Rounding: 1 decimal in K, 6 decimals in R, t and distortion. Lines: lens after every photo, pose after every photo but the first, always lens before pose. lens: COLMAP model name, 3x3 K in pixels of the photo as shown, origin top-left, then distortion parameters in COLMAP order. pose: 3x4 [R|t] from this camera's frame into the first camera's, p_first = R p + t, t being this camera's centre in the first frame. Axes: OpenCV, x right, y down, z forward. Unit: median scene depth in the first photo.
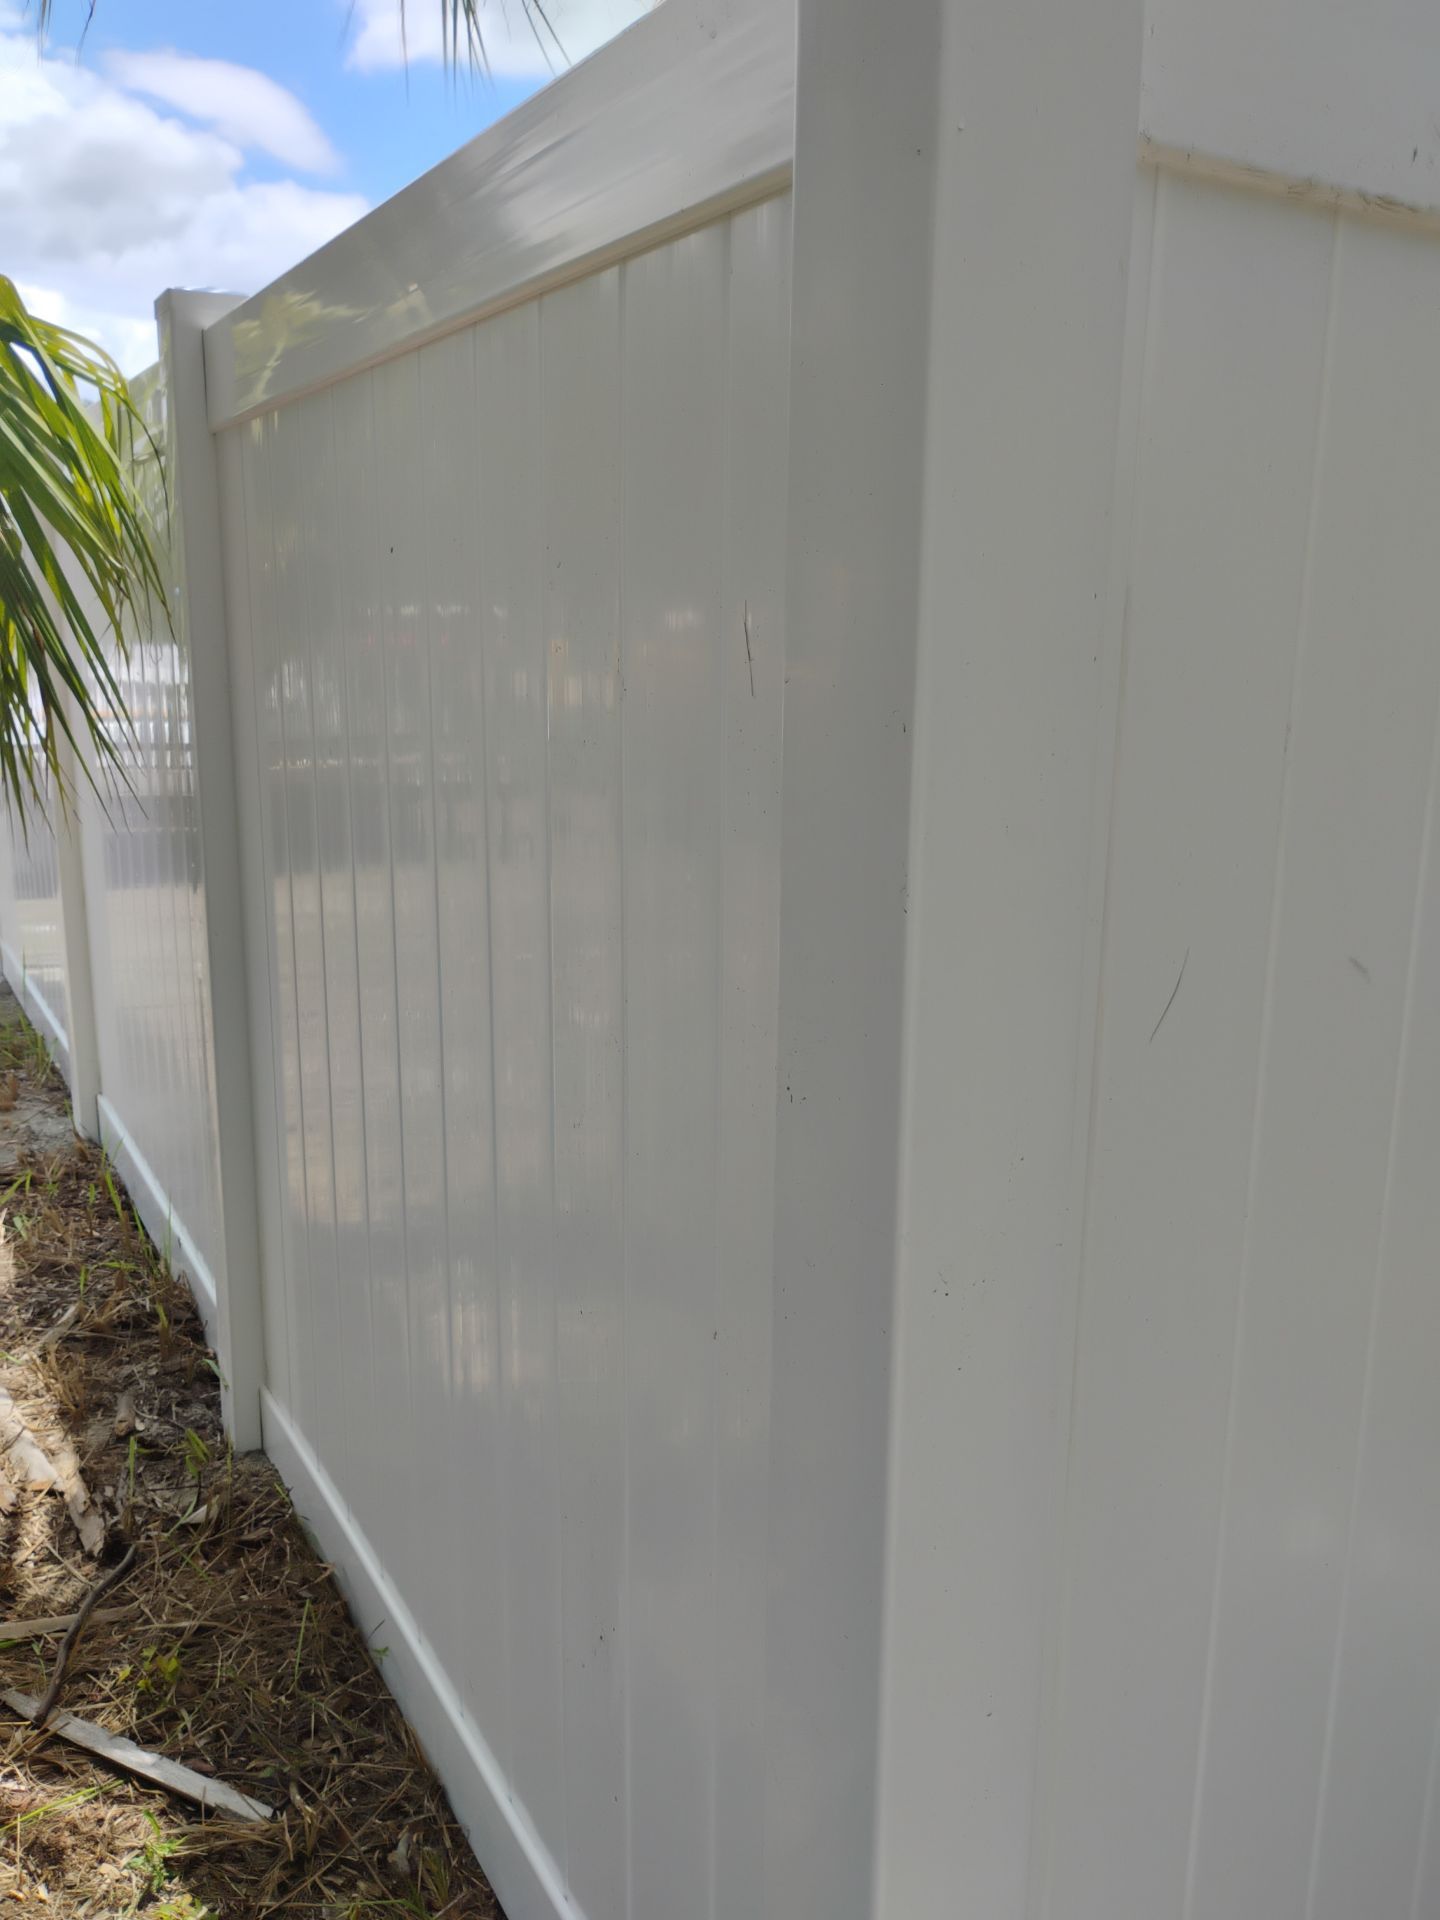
lens RADIAL K [[1565.9, 0, 720.7], [0, 1565.9, 959.9], [0, 0, 1]] dist [-0.003335, -0.004451]
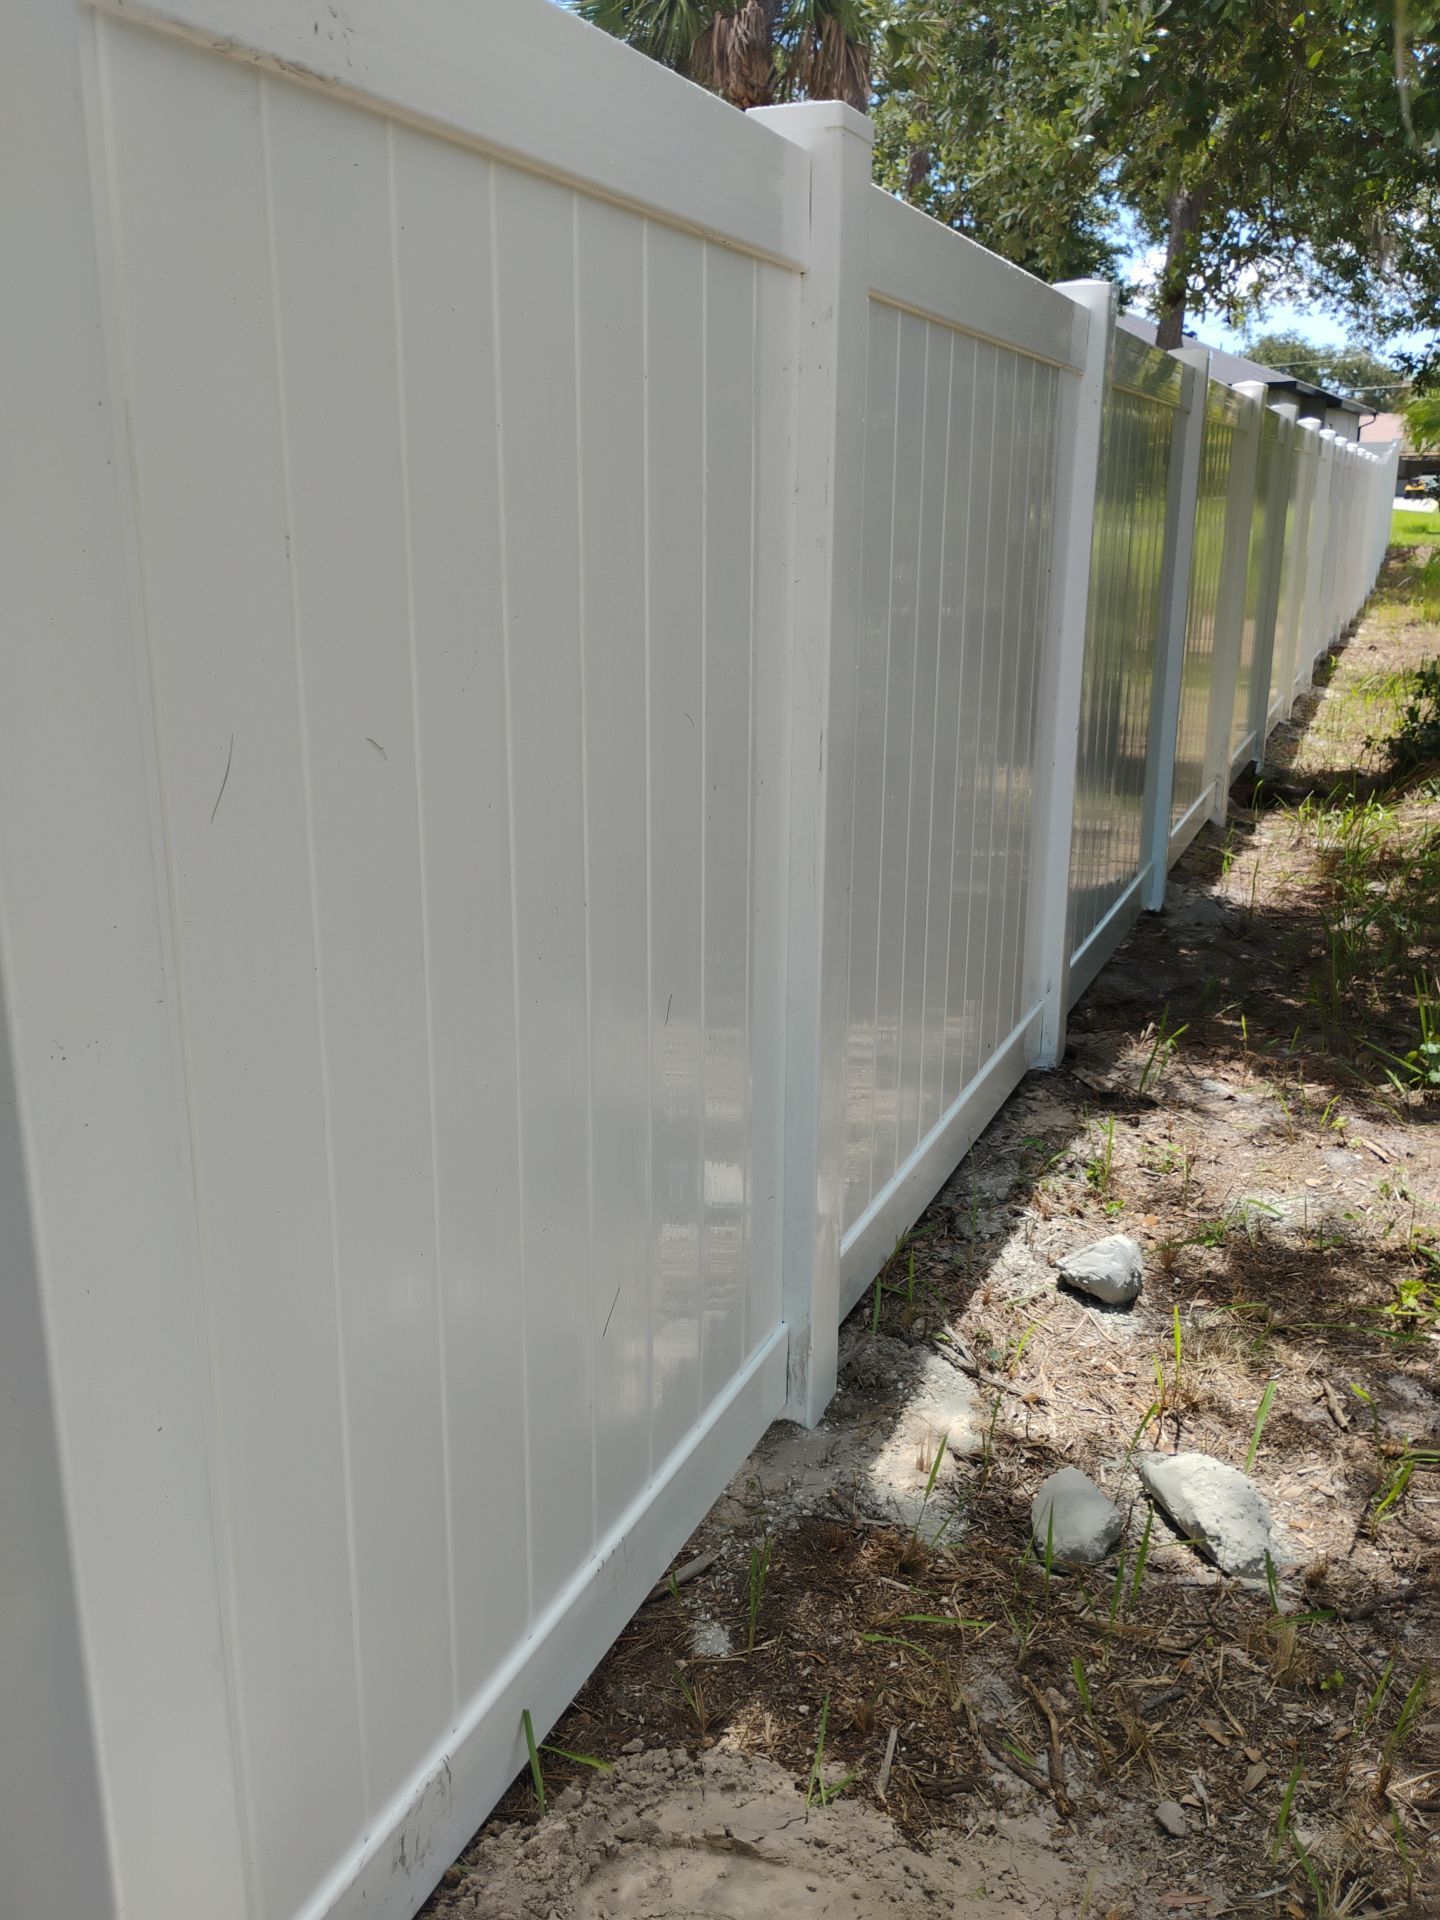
lens RADIAL K [[1565.9, 0, 722.3], [0, 1565.9, 956.8], [0, 0, 1]] dist [-0.003335, -0.004451]
pose [[0.813882, -0.168212, 0.556148, -0.065727], [0.122235, 0.985325, 0.119139, 0.054820], [-0.568027, -0.028984, 0.822500, -0.131728]]
